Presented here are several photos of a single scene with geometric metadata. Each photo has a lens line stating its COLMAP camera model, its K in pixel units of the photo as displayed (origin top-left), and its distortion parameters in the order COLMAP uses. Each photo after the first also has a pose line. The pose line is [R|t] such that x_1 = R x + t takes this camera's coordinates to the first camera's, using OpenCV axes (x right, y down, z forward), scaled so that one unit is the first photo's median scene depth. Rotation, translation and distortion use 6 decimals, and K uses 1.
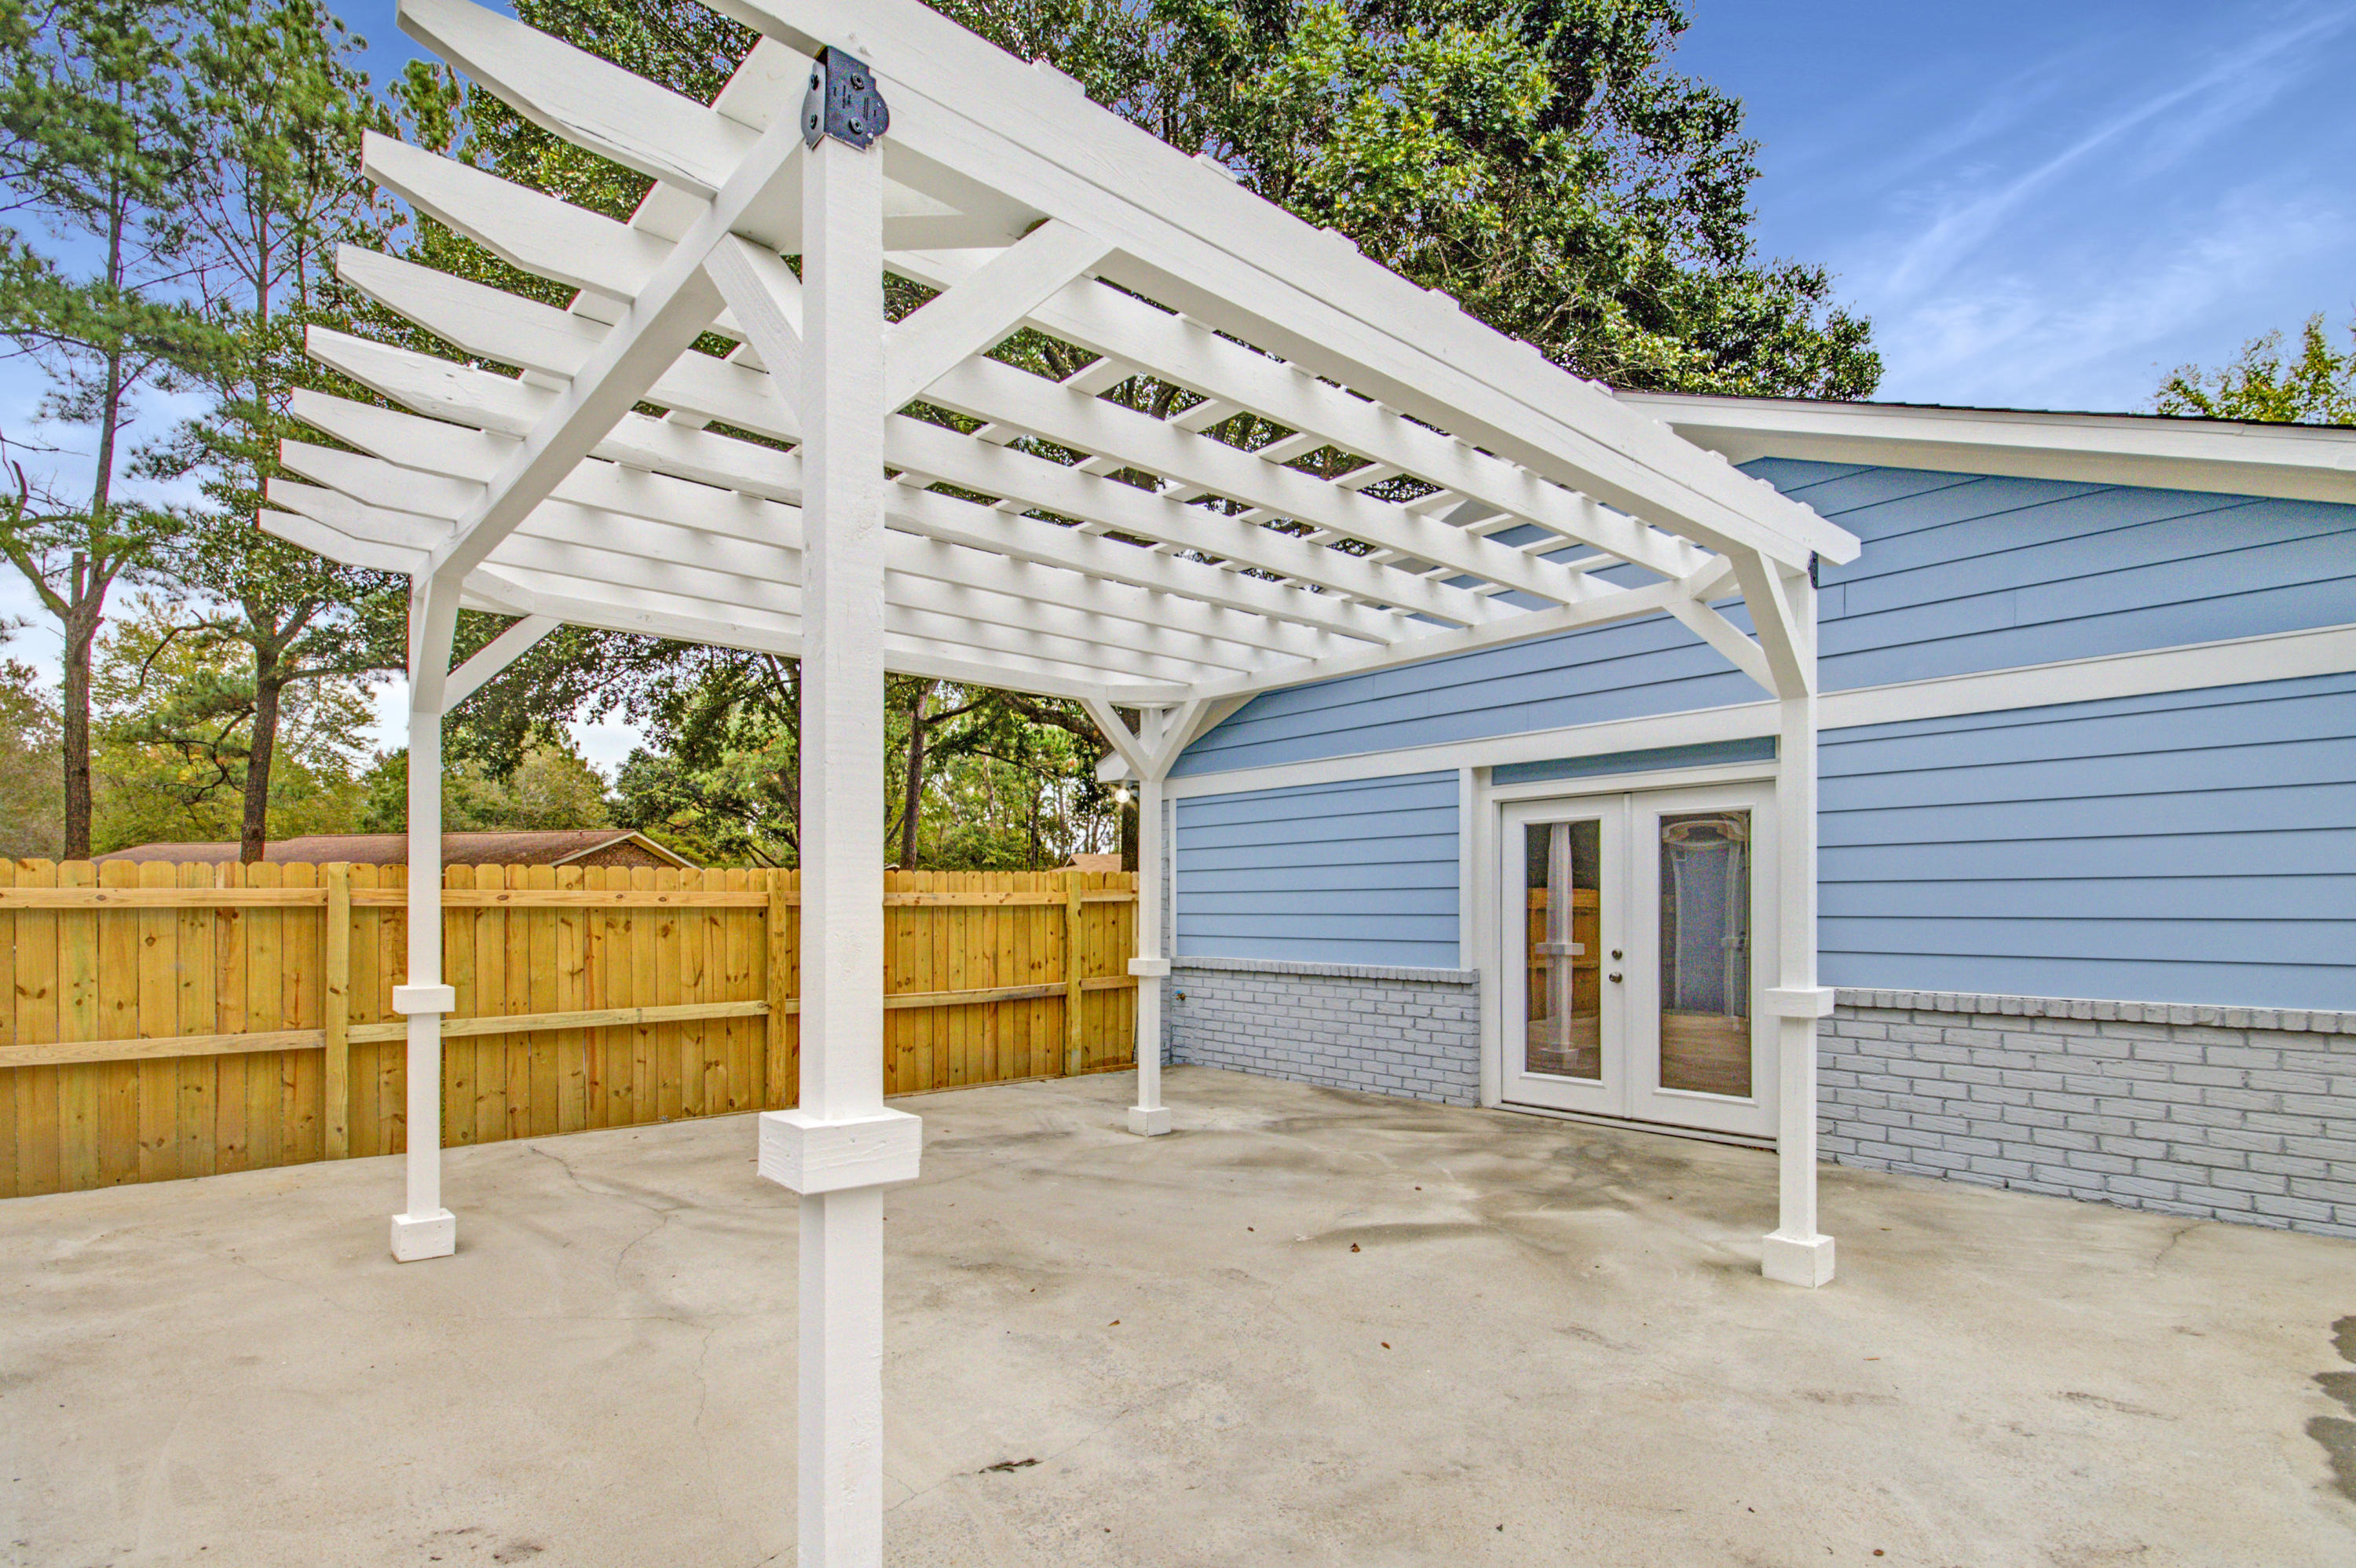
lens RADIAL K [[1145.4, 0, 1188.0], [0, 1145.4, 784.6], [0, 0, 1]] dist [0.016441, -0.020402]
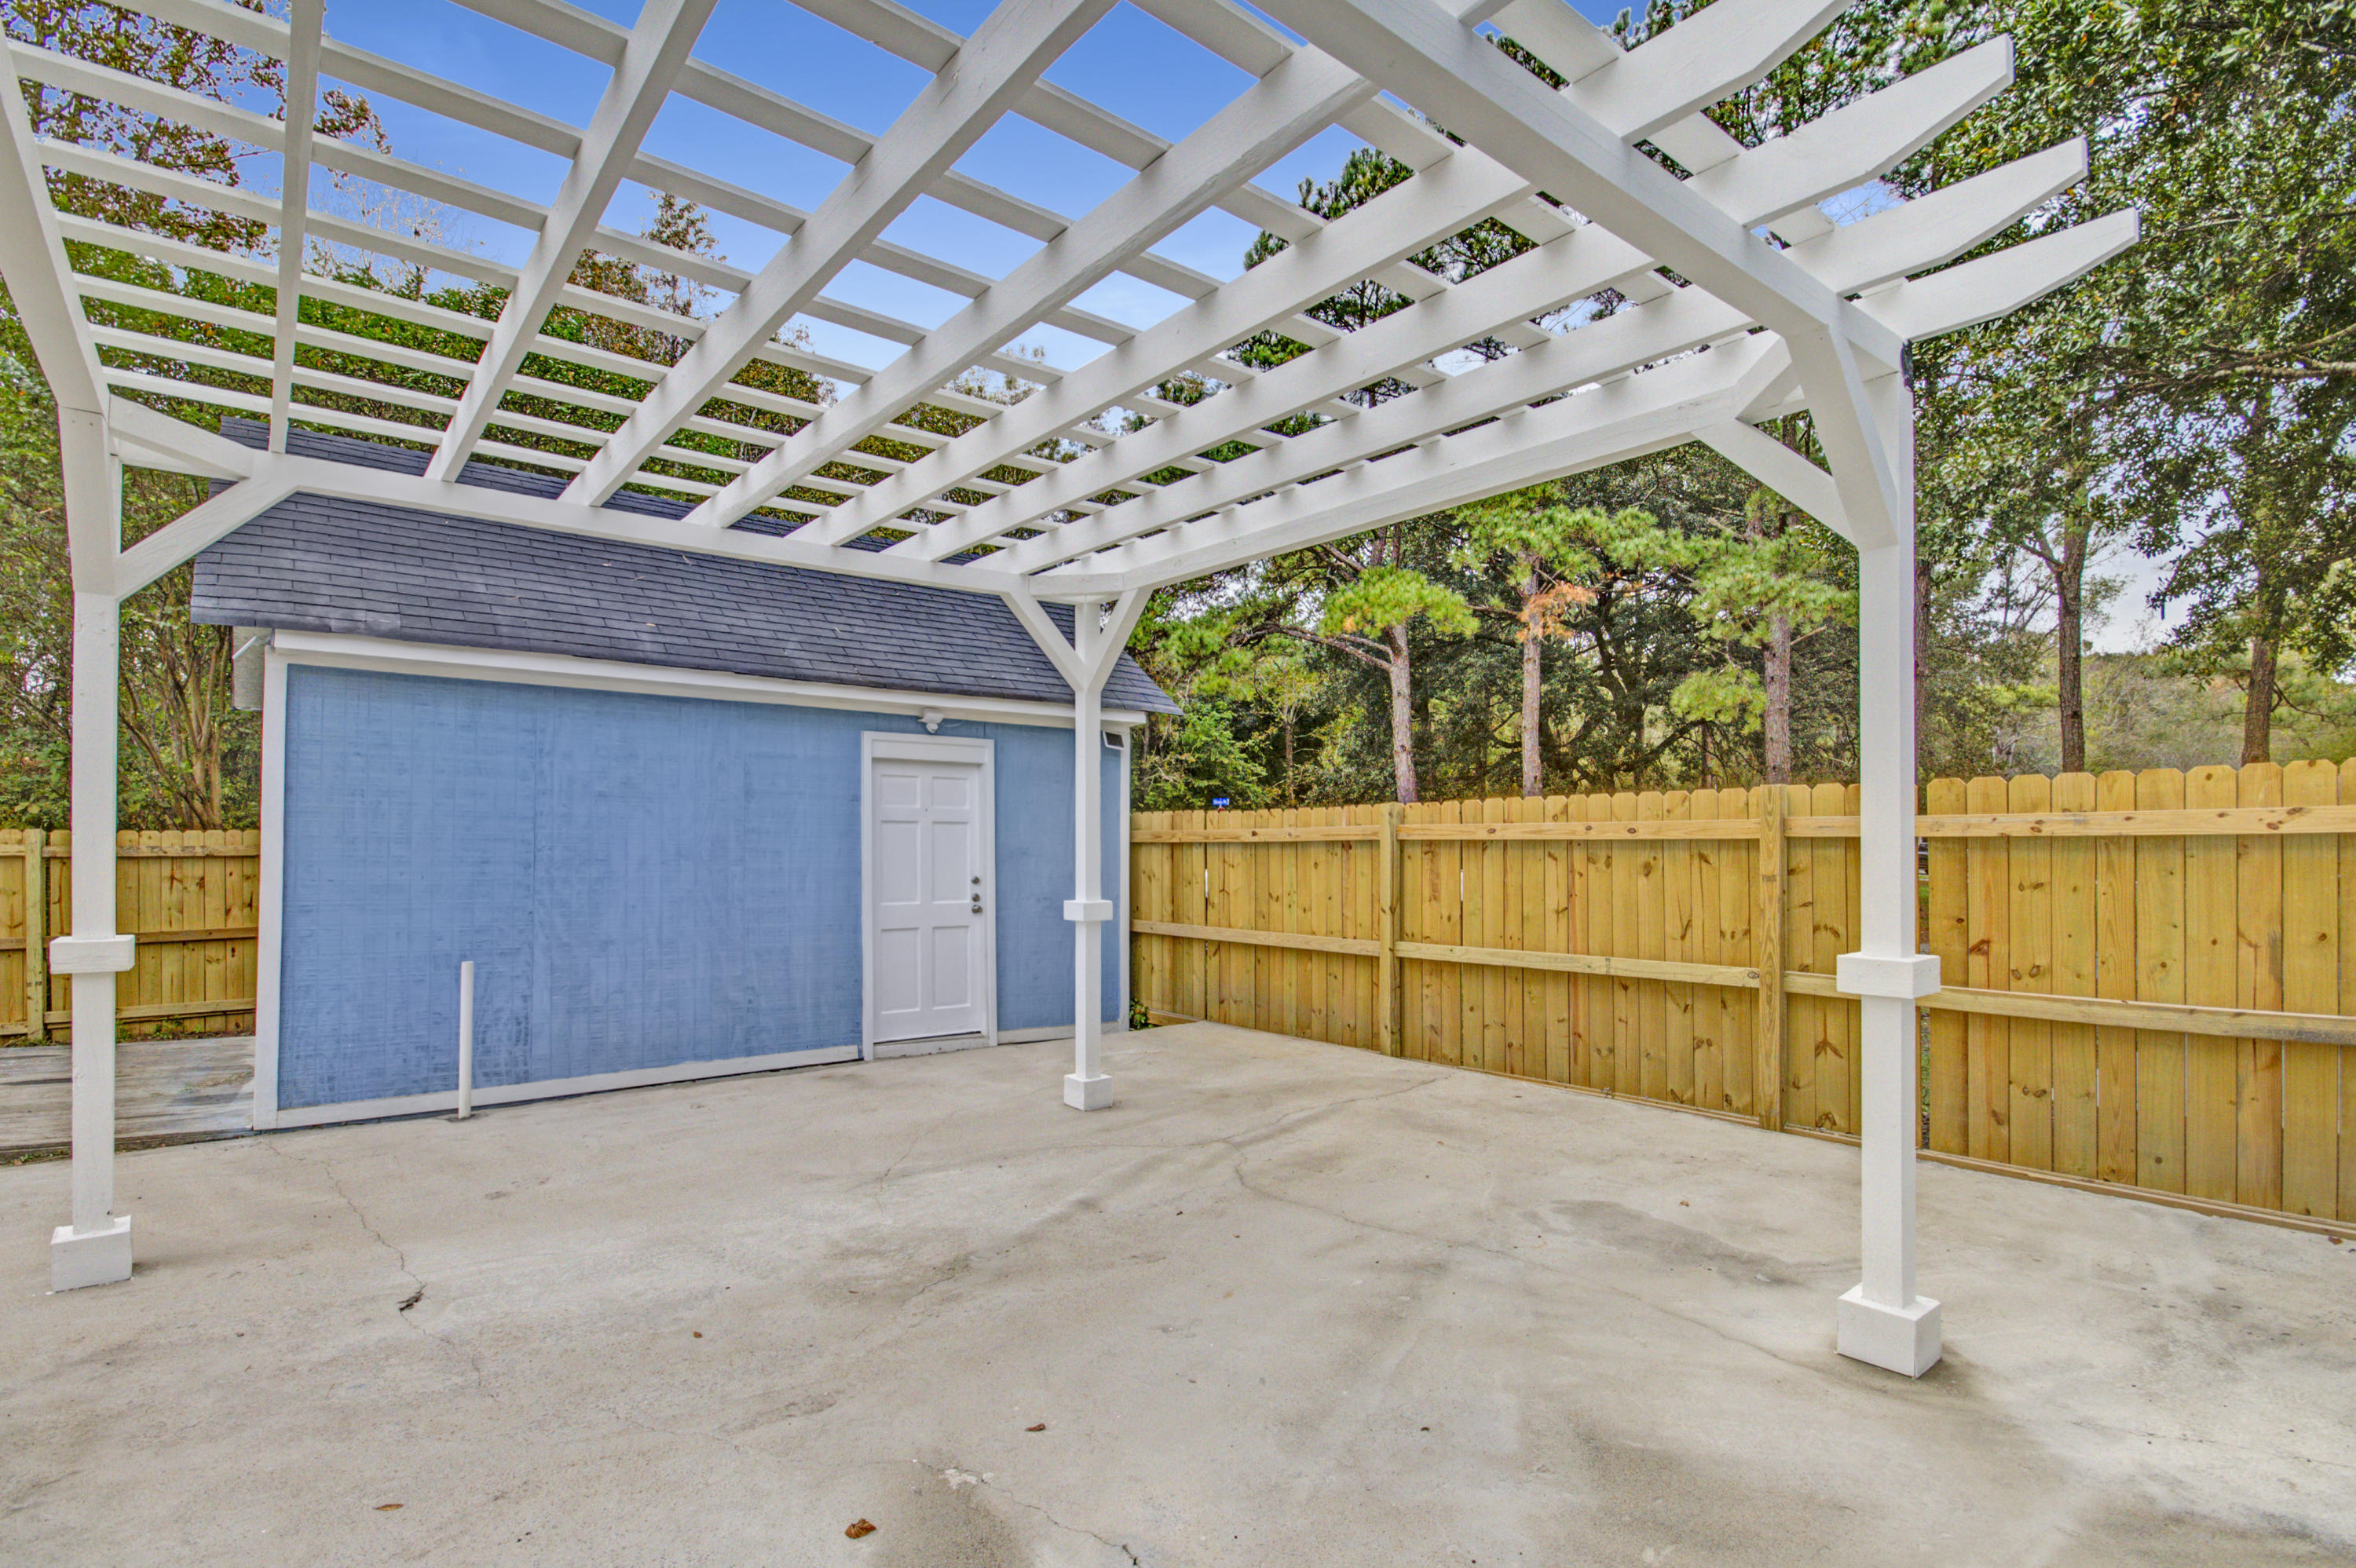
lens RADIAL K [[1145.4, 0, 1188.0], [0, 1145.4, 784.6], [0, 0, 1]] dist [0.016441, -0.020402]
pose [[-0.043611, -0.051437, -0.997724, 0.400763], [0.105539, 0.992848, -0.055798, 0.082302], [0.993458, -0.107733, -0.037870, 0.743530]]
